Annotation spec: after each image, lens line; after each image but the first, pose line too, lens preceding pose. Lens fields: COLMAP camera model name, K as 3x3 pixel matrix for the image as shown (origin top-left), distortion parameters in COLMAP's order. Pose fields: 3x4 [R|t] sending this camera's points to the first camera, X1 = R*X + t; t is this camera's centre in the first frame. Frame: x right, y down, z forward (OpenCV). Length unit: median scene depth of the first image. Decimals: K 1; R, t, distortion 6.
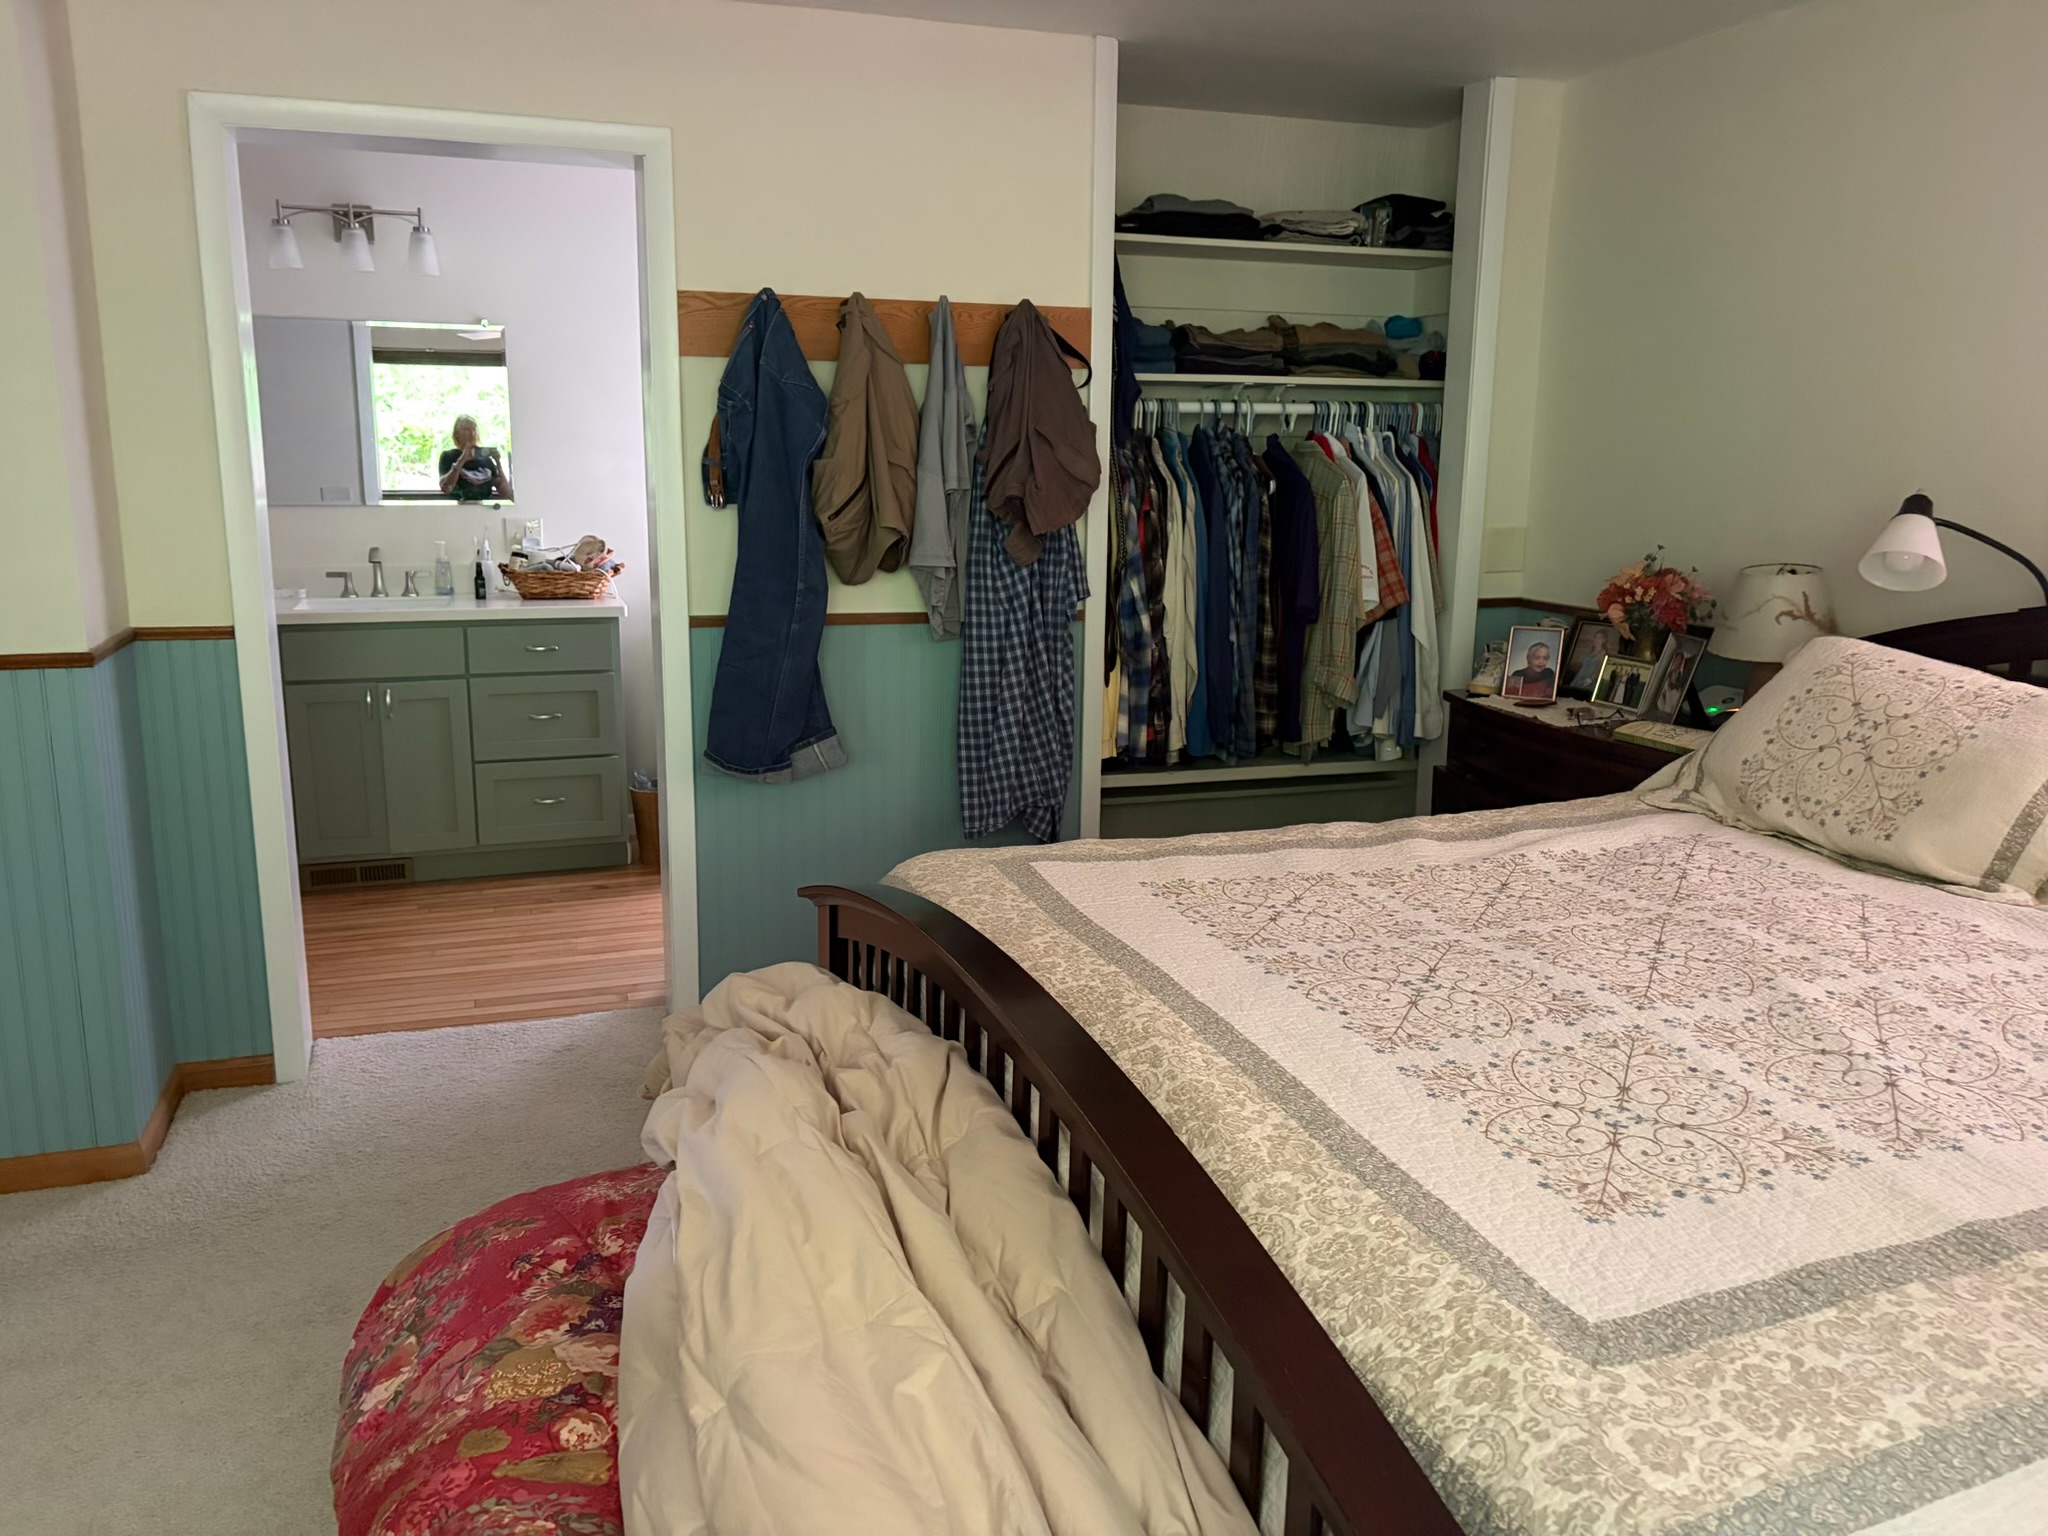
lens RADIAL K [[1552.8, 0, 1025.4], [0, 1552.8, 770.2], [0, 0, 1]] dist [0.012857, -0.008422]
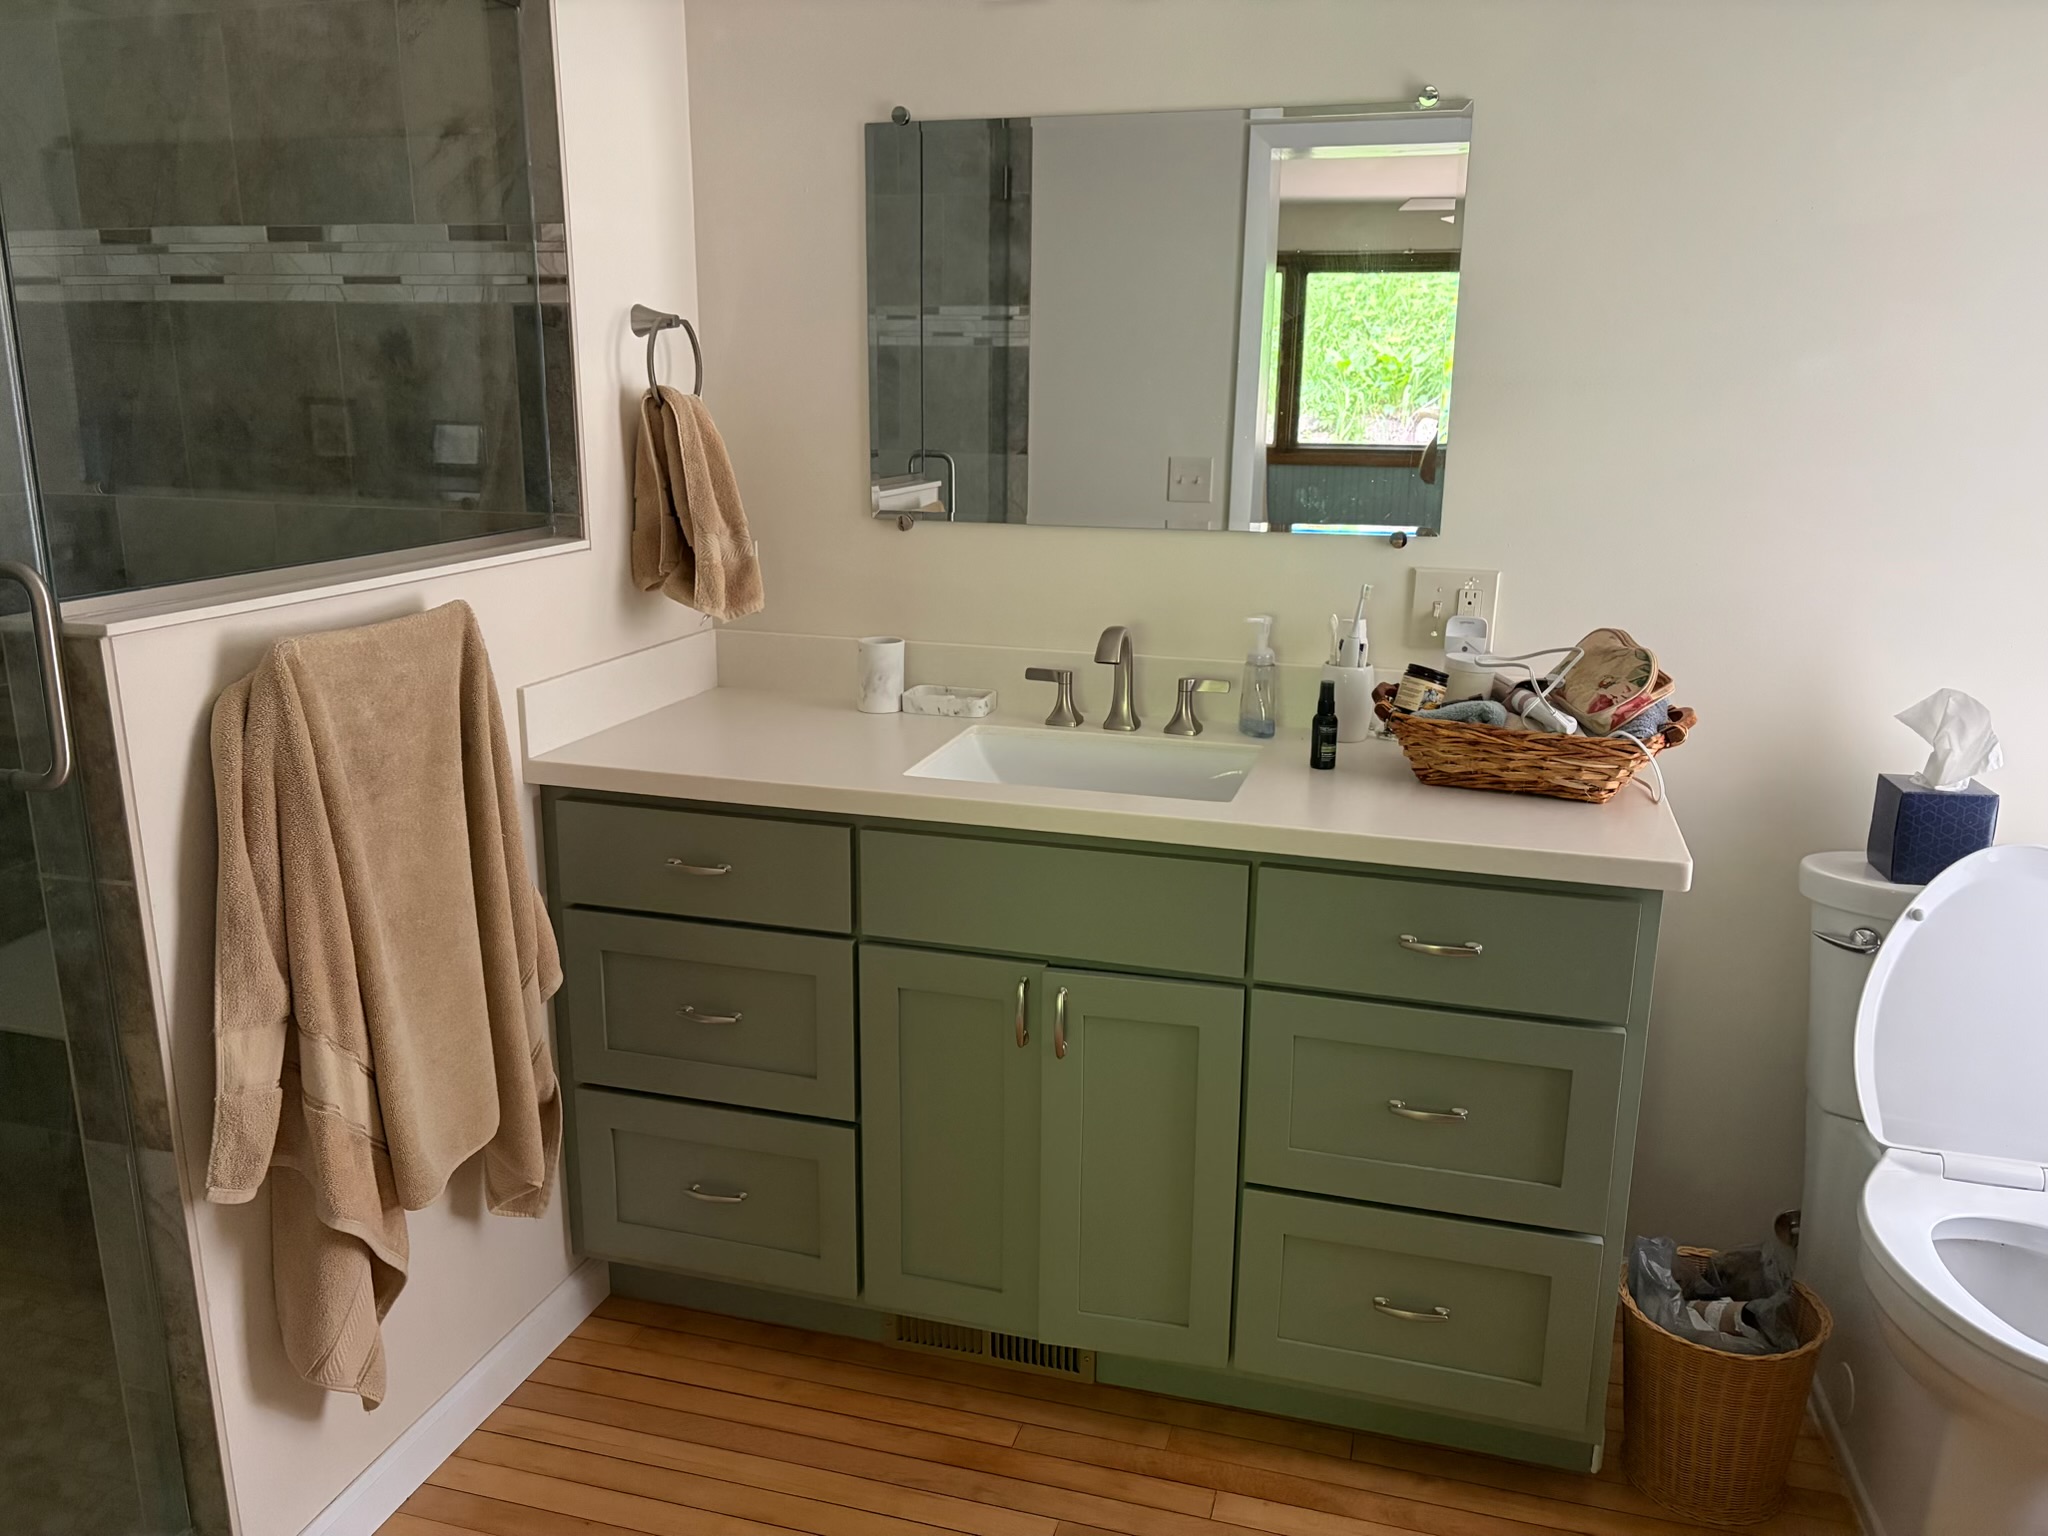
lens RADIAL K [[1552.8, 0, 1021.8], [0, 1552.8, 772.0], [0, 0, 1]] dist [0.012857, -0.008422]
pose [[0.813810, 0.140667, -0.563849, -0.180009], [-0.116219, 0.990056, 0.079255, -0.132214], [0.569391, 0.001032, 0.822066, 0.608758]]
